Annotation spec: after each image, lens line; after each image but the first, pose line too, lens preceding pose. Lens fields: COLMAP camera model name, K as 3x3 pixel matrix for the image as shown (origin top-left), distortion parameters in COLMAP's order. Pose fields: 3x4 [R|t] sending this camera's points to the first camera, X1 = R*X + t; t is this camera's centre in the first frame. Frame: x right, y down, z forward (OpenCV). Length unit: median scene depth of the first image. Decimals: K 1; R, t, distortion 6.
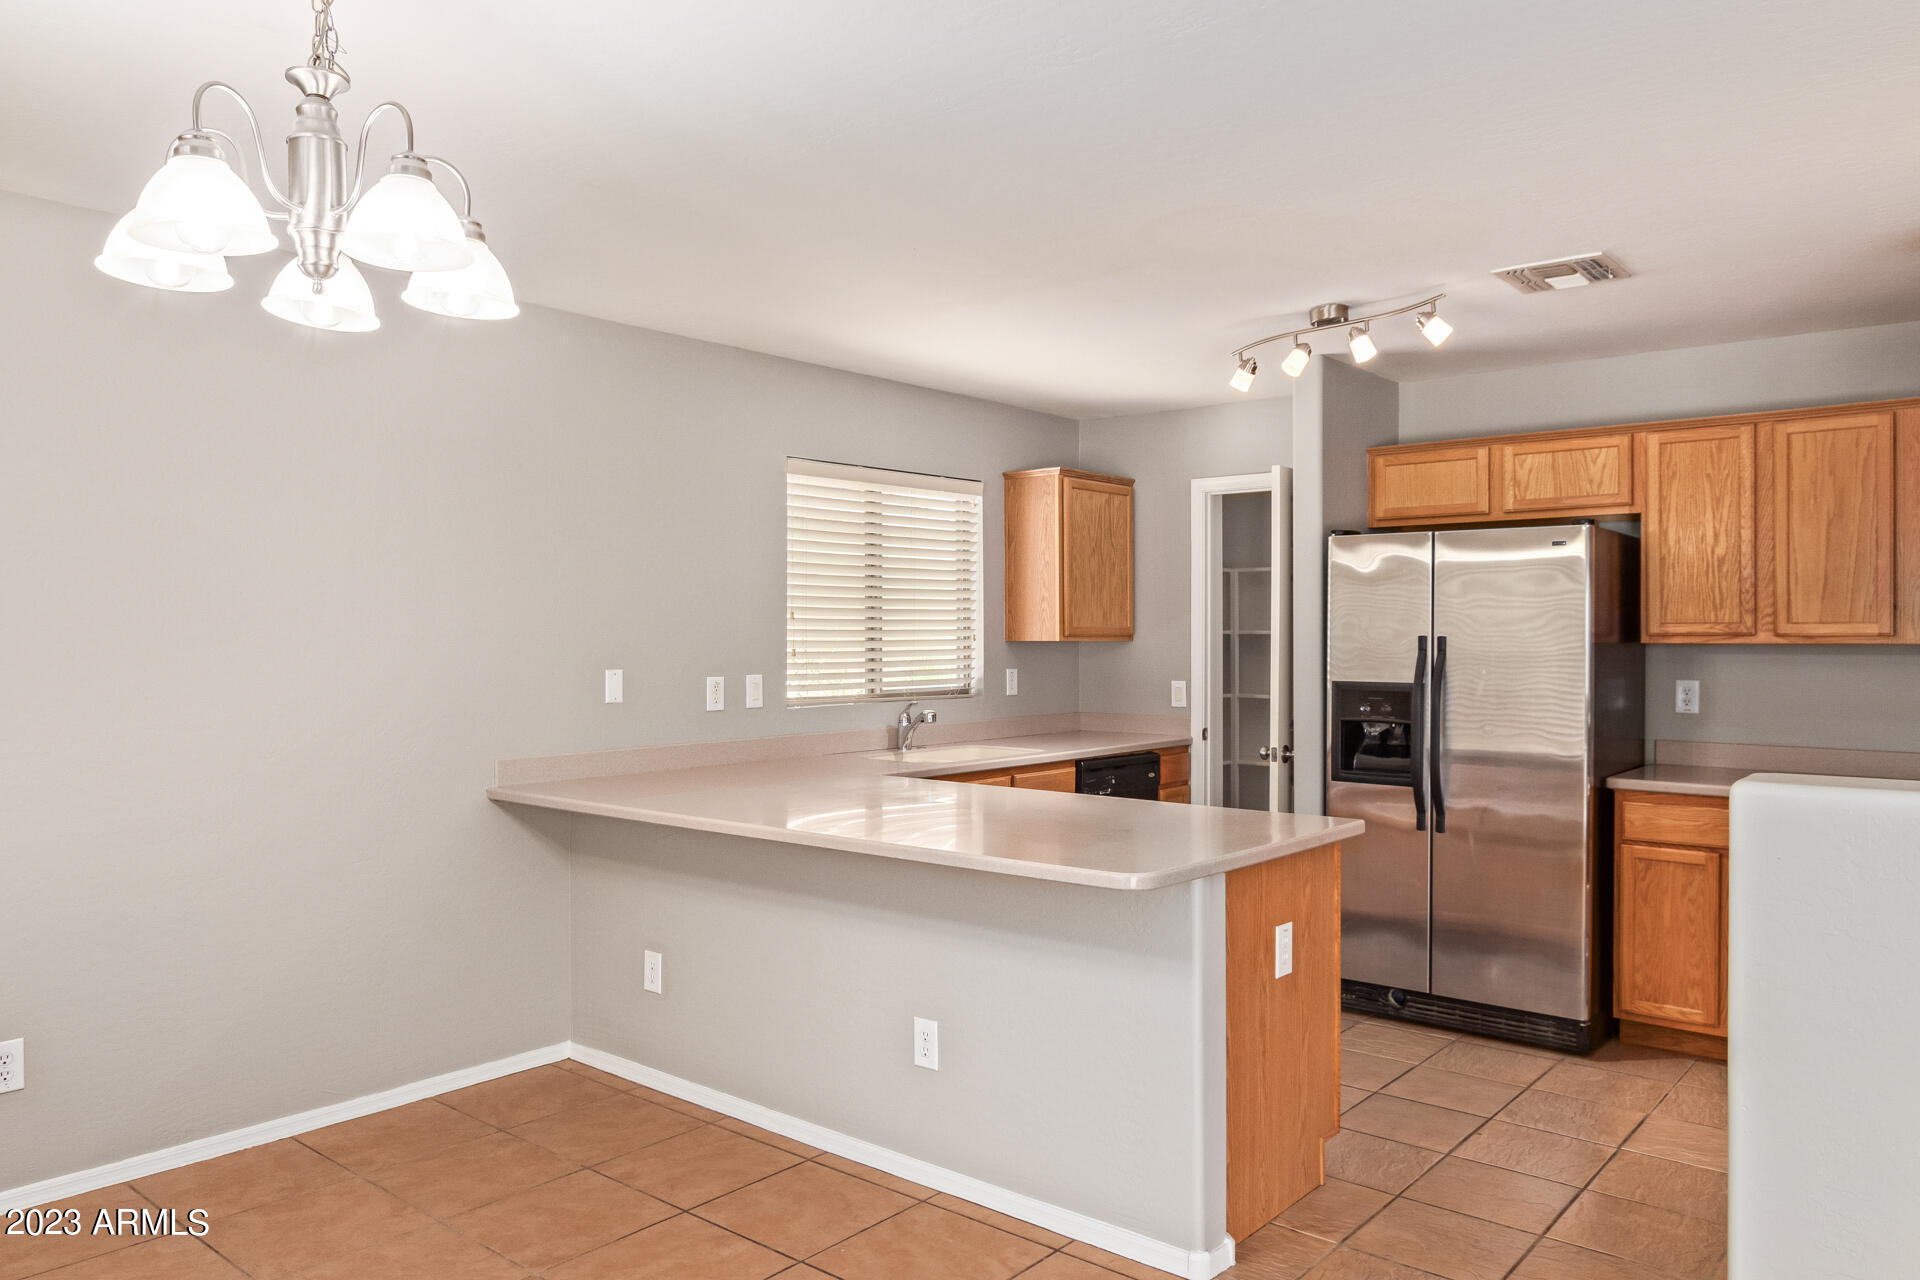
lens RADIAL K [[1338.8, 0, 959.3], [0, 1338.8, 633.7], [0, 0, 1]] dist [-0.009193, 0.000442]
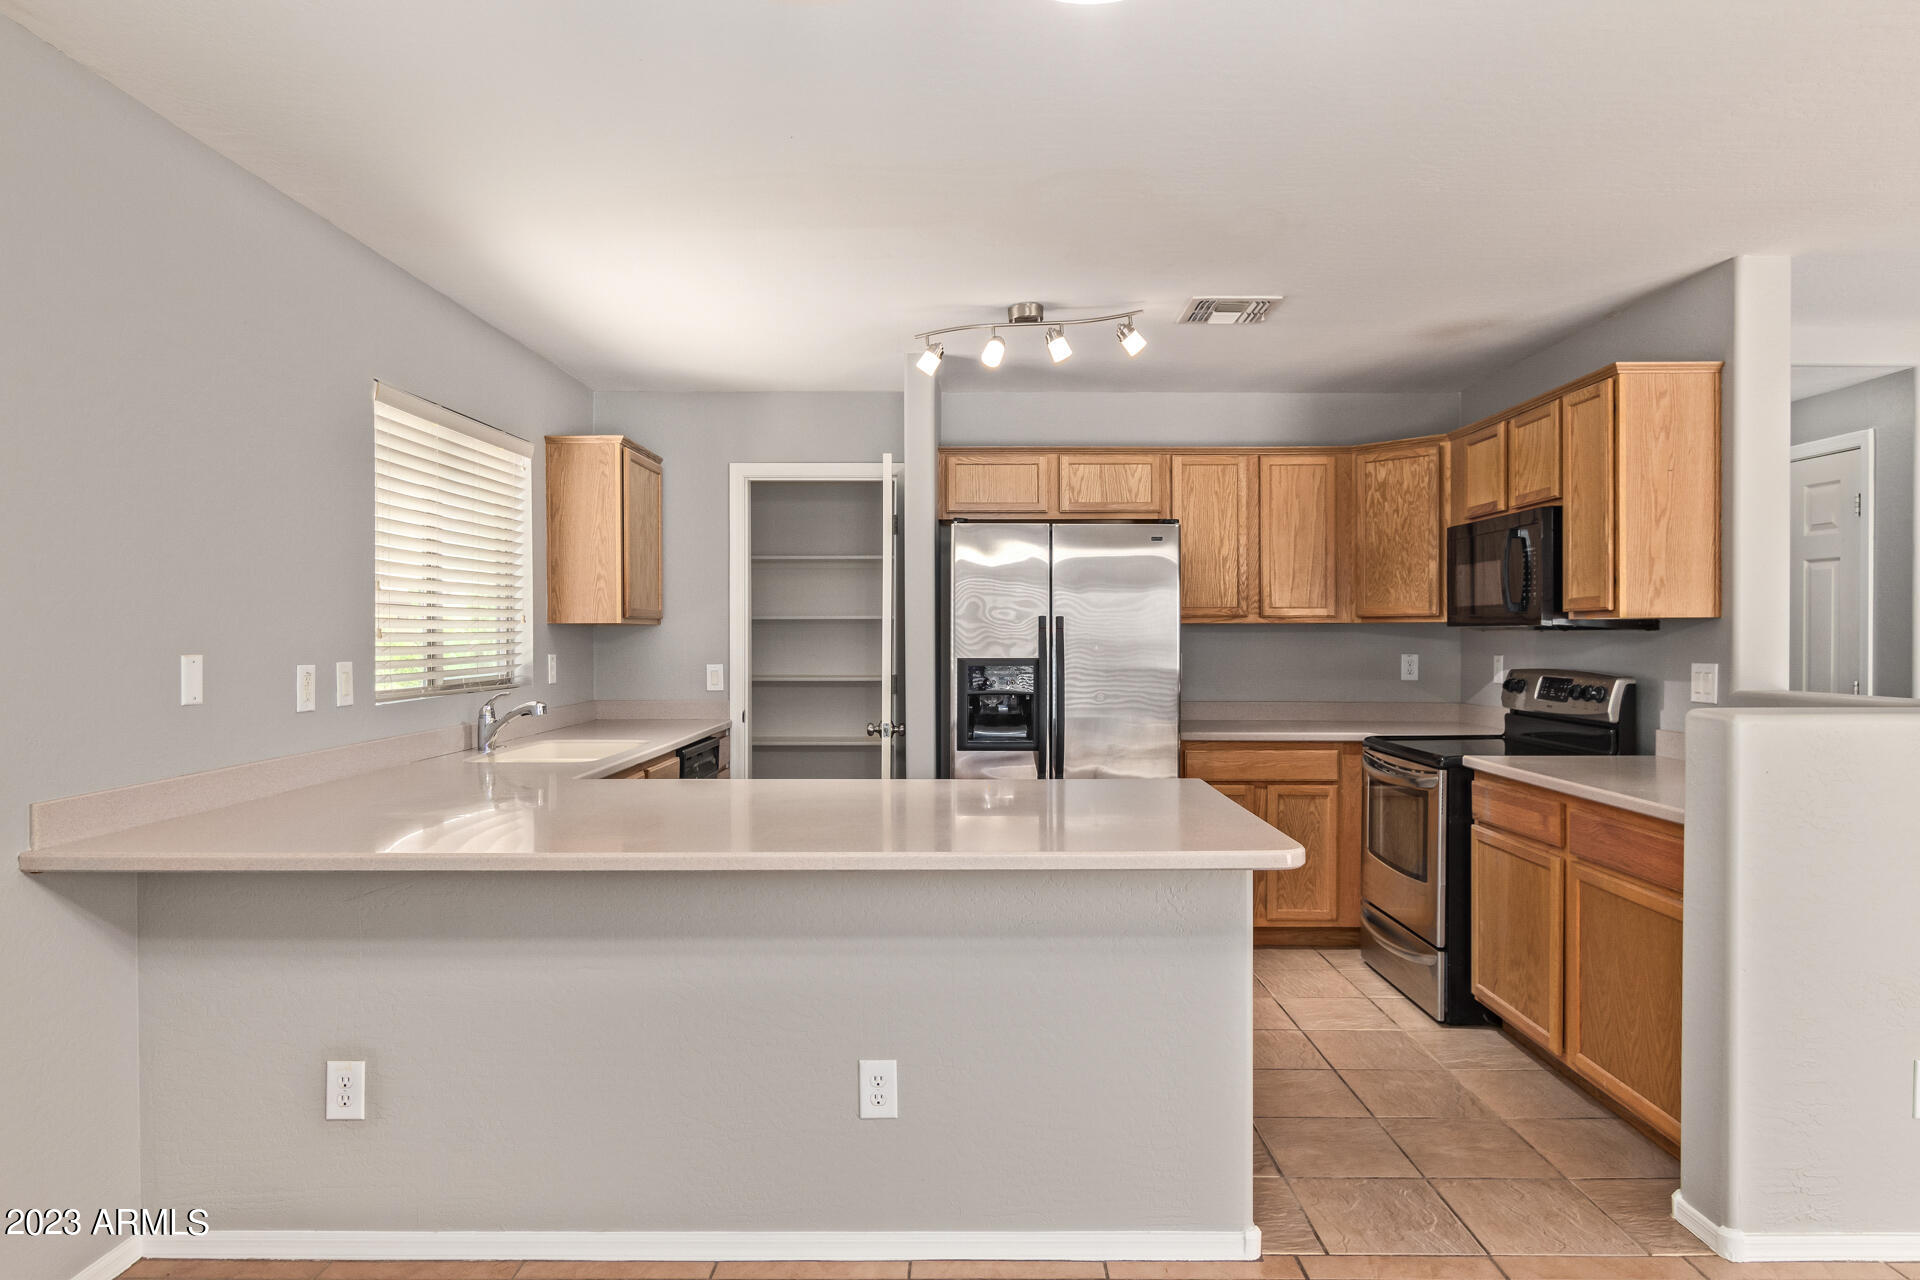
lens RADIAL K [[1134.5, 0, 964.6], [0, 1134.5, 643.5], [0, 0, 1]] dist [0.000348, 0.001448]
pose [[0.768129, -0.006958, 0.640257, -0.300146], [0.000615, 0.999949, 0.010129, 0.014222], [-0.640295, -0.007387, 0.768094, 0.291711]]
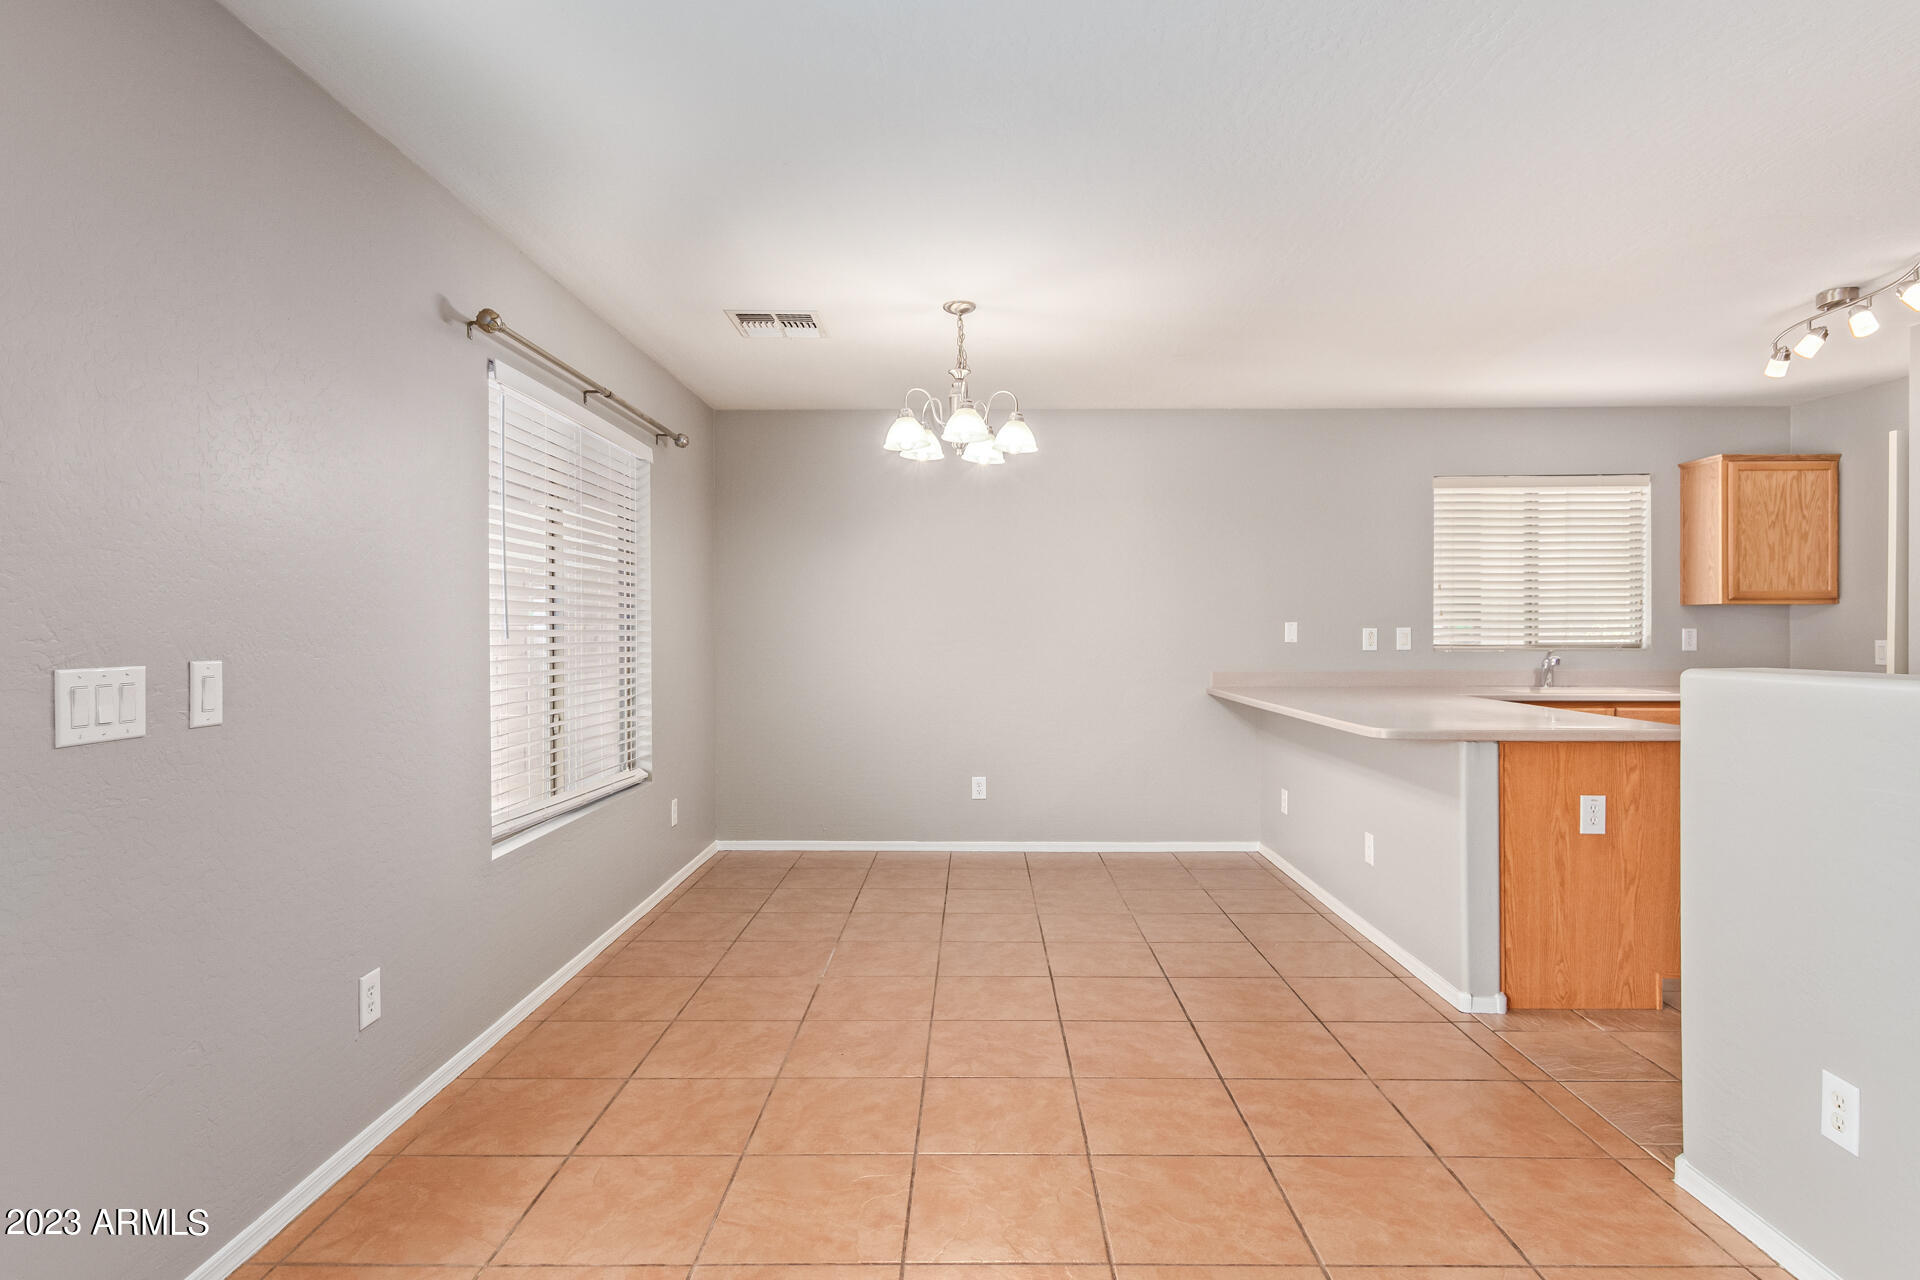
lens RADIAL K [[1011.4, 0, 957.7], [0, 1011.4, 639.0], [0, 0, 1]] dist [0.002787, -0.000909]
pose [[0.632216, 0.007171, -0.774759, 0.410230], [0.002460, 0.999934, 0.011262, 0.030289], [0.774788, -0.009026, 0.632156, -0.091480]]
